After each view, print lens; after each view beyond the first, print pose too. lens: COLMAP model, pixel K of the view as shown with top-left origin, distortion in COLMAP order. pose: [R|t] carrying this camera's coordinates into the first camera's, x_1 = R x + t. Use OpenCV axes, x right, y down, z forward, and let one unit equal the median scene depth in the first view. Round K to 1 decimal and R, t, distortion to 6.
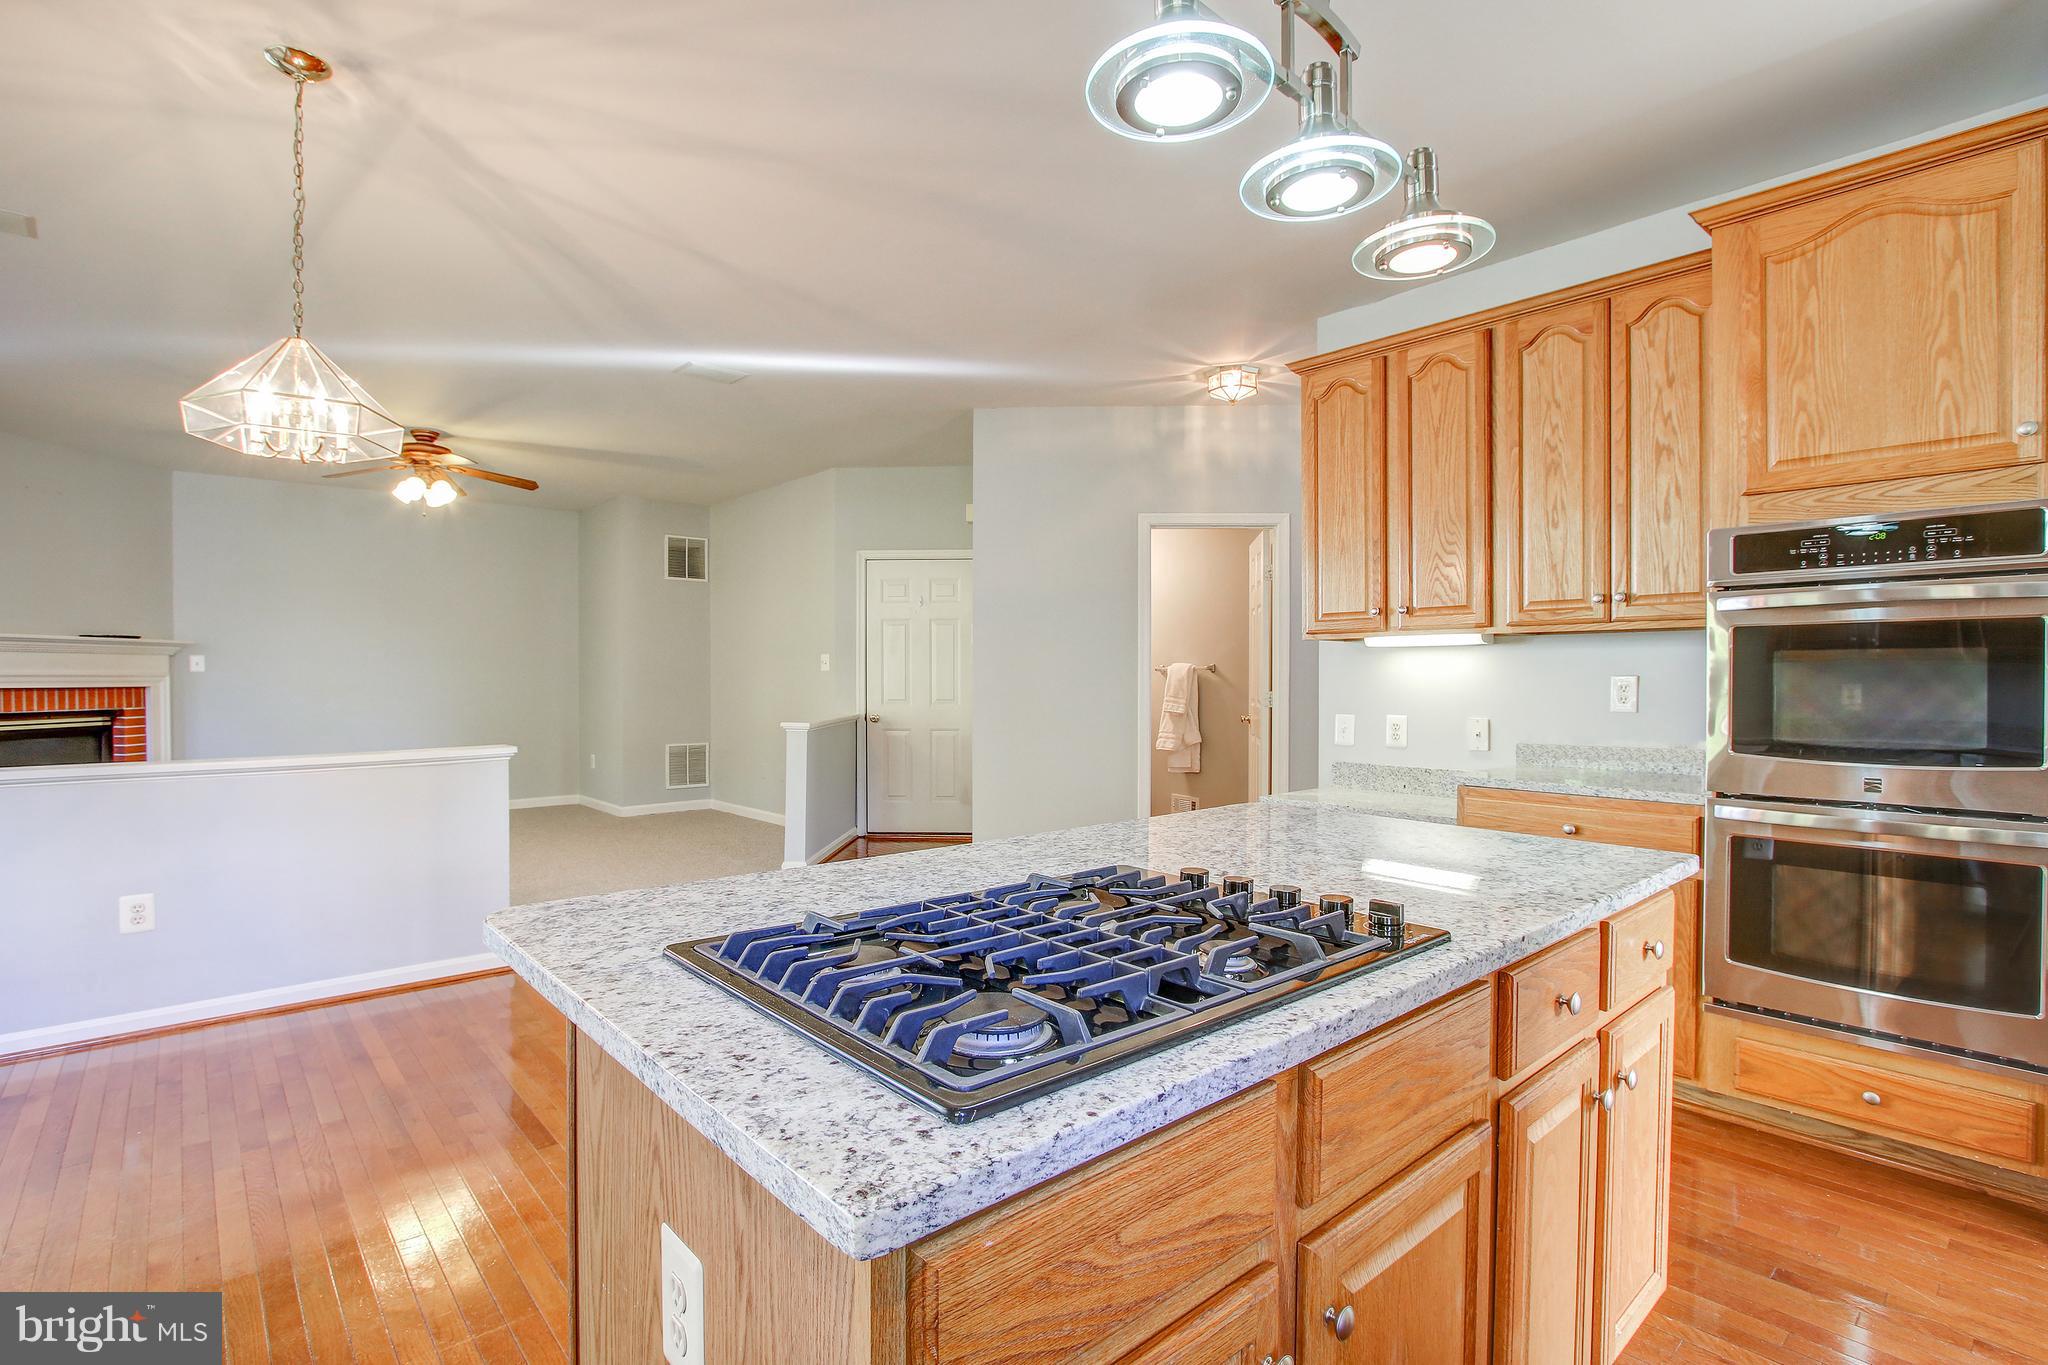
lens RADIAL K [[969.5, 0, 1013.1], [0, 969.5, 685.8], [0, 0, 1]] dist [-0.018805, 0.004476]
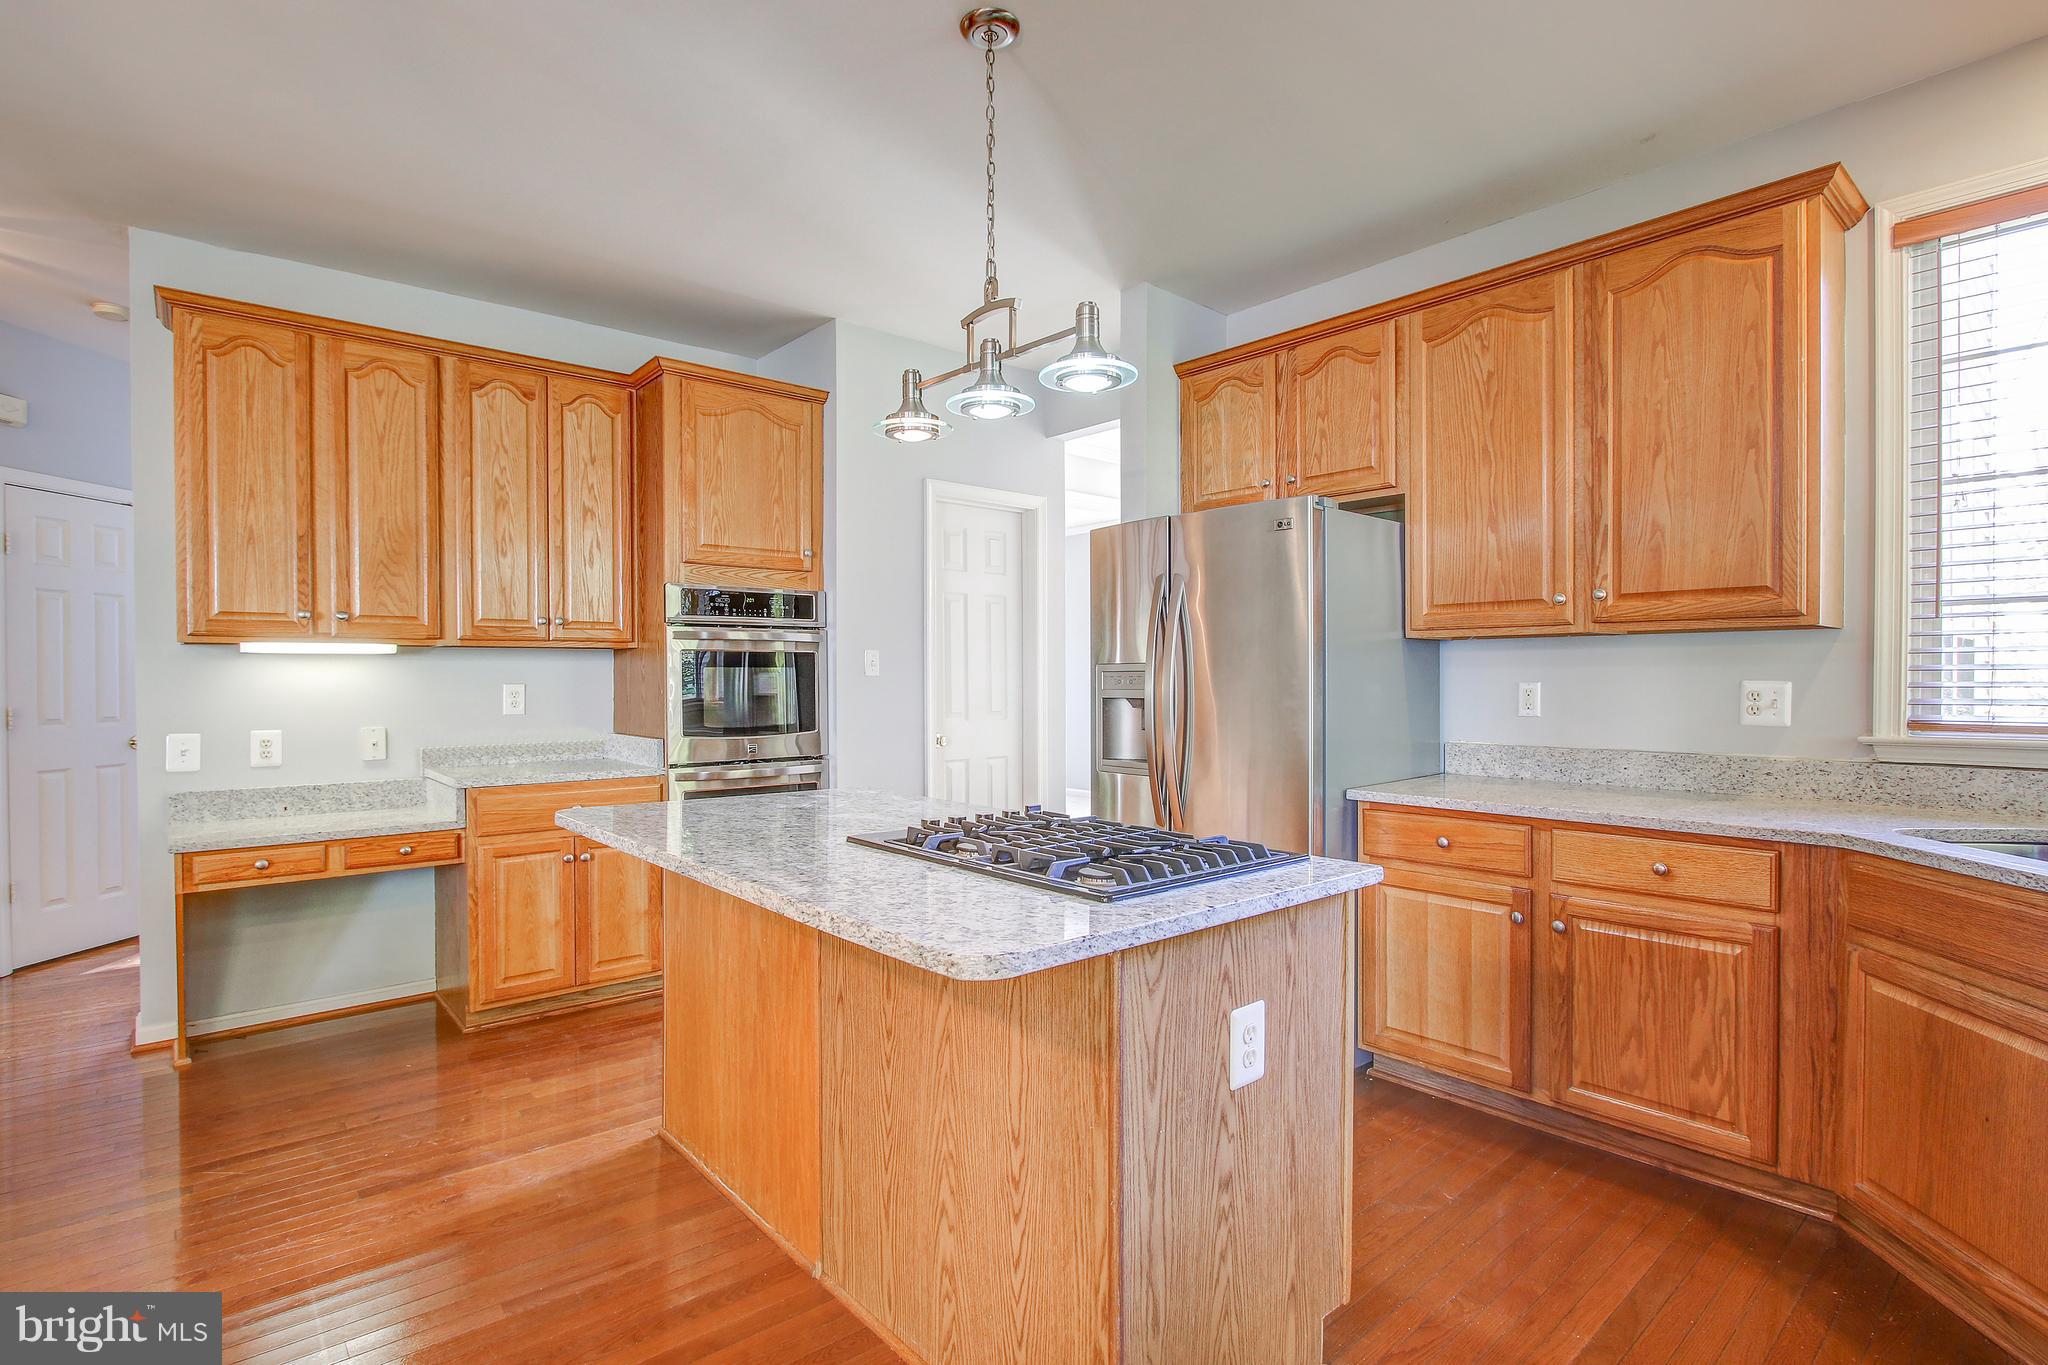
lens RADIAL K [[969.5, 0, 1033.7], [0, 969.5, 698.6], [0, 0, 1]] dist [-0.018805, 0.004476]
pose [[0.015579, -0.017574, 0.999724, -0.538531], [0.015330, 0.999732, 0.017335, -0.003743], [-0.999761, 0.015056, 0.015844, 0.323422]]
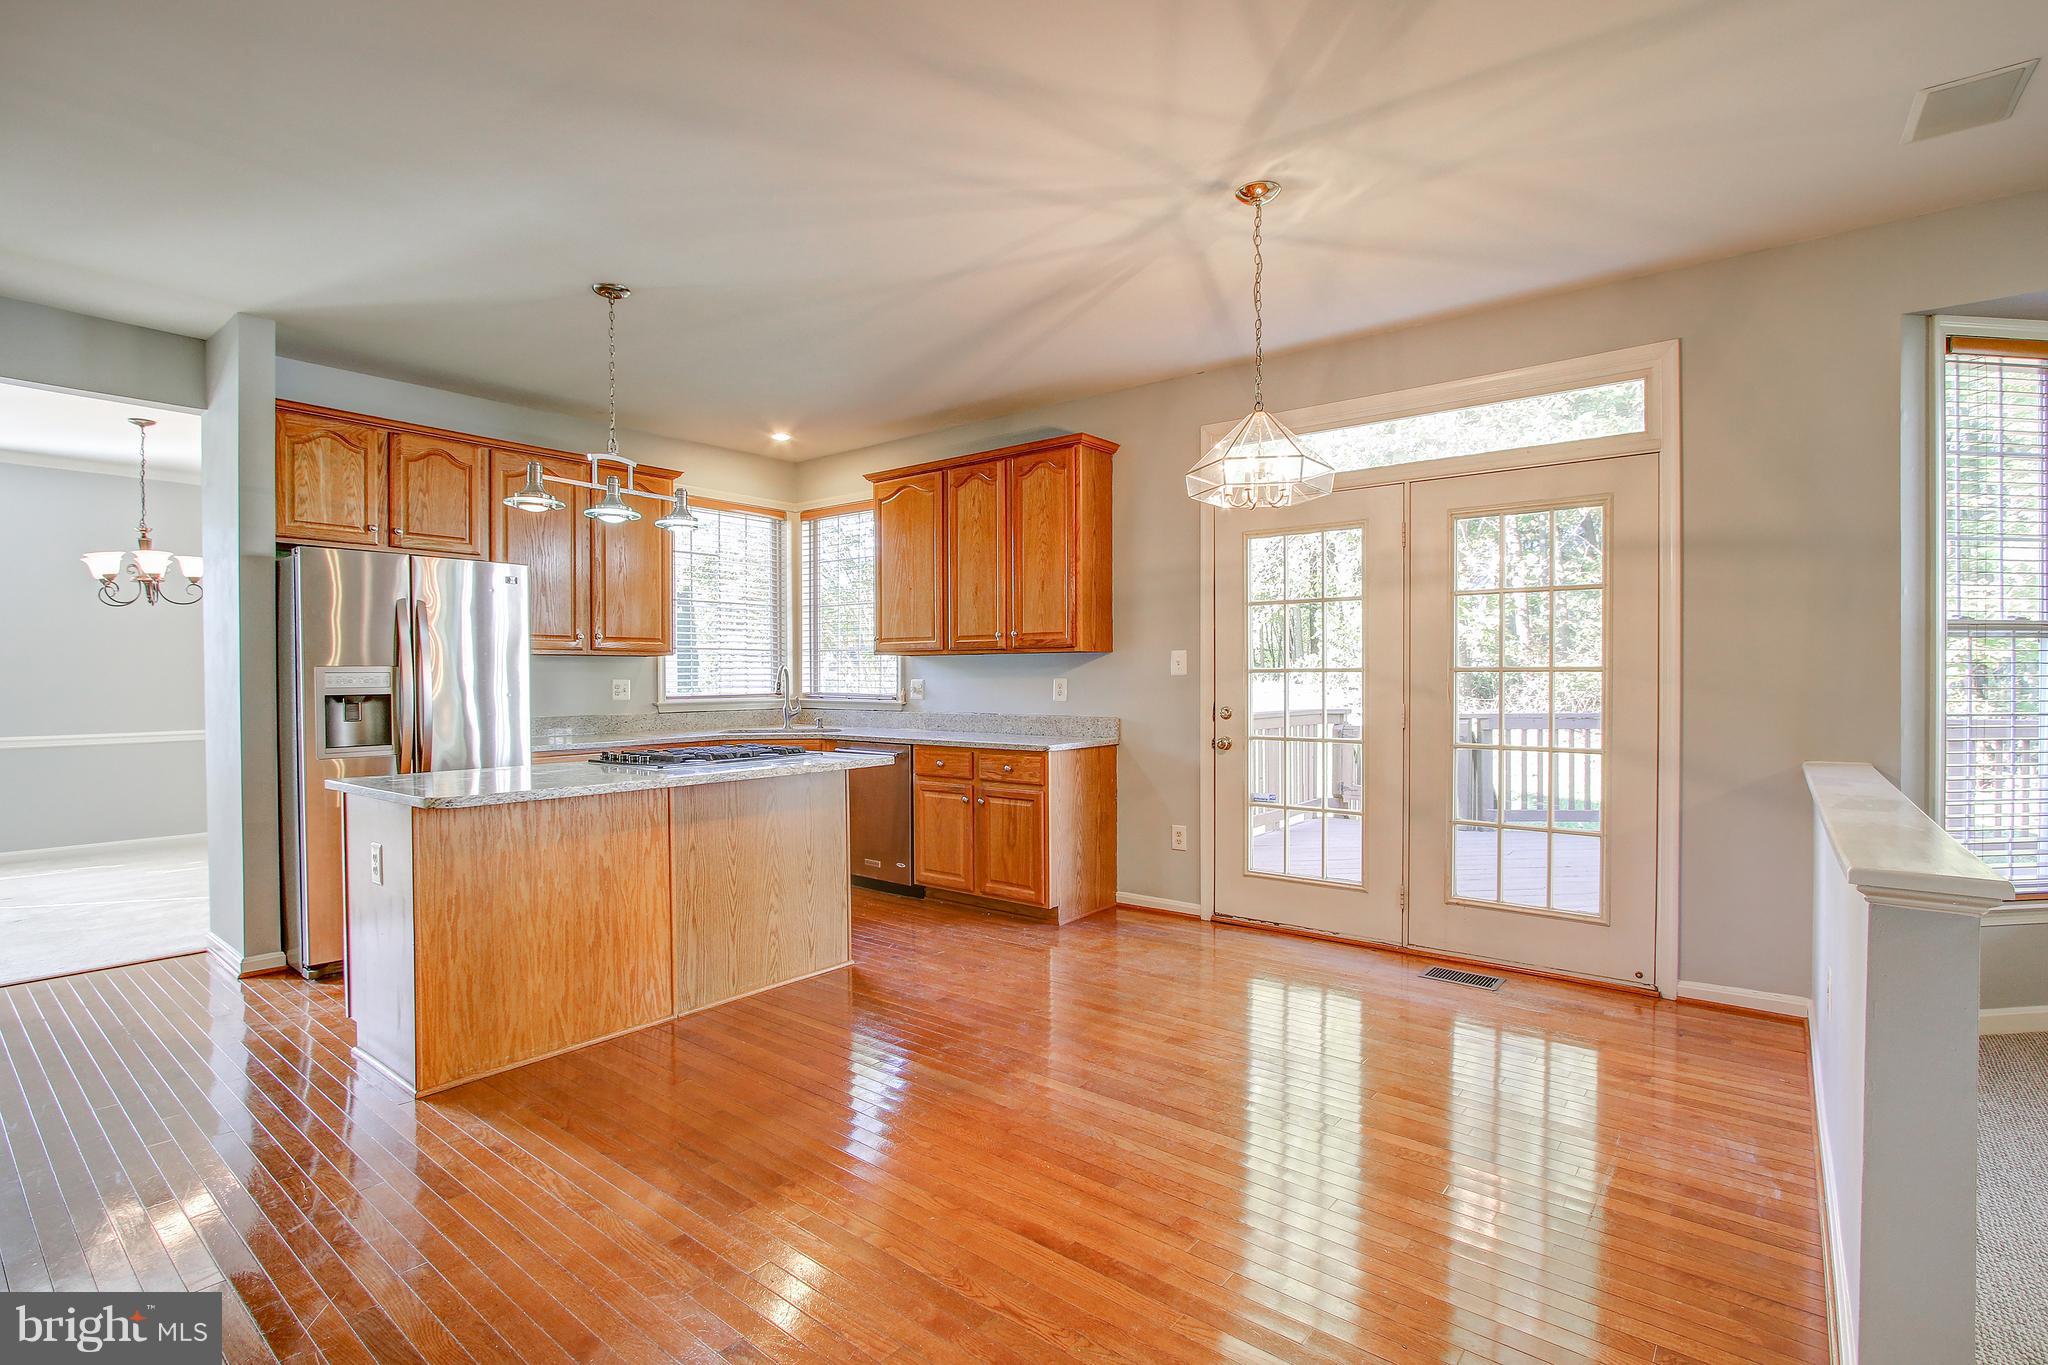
lens RADIAL K [[969.5, 0, 1034.6], [0, 969.5, 690.0], [0, 0, 1]] dist [-0.018805, 0.004476]
pose [[-0.984371, 0.010647, -0.175787, -0.156113], [0.006205, 0.999648, 0.025799, -0.017445], [0.176000, 0.024305, -0.984090, 1.555816]]
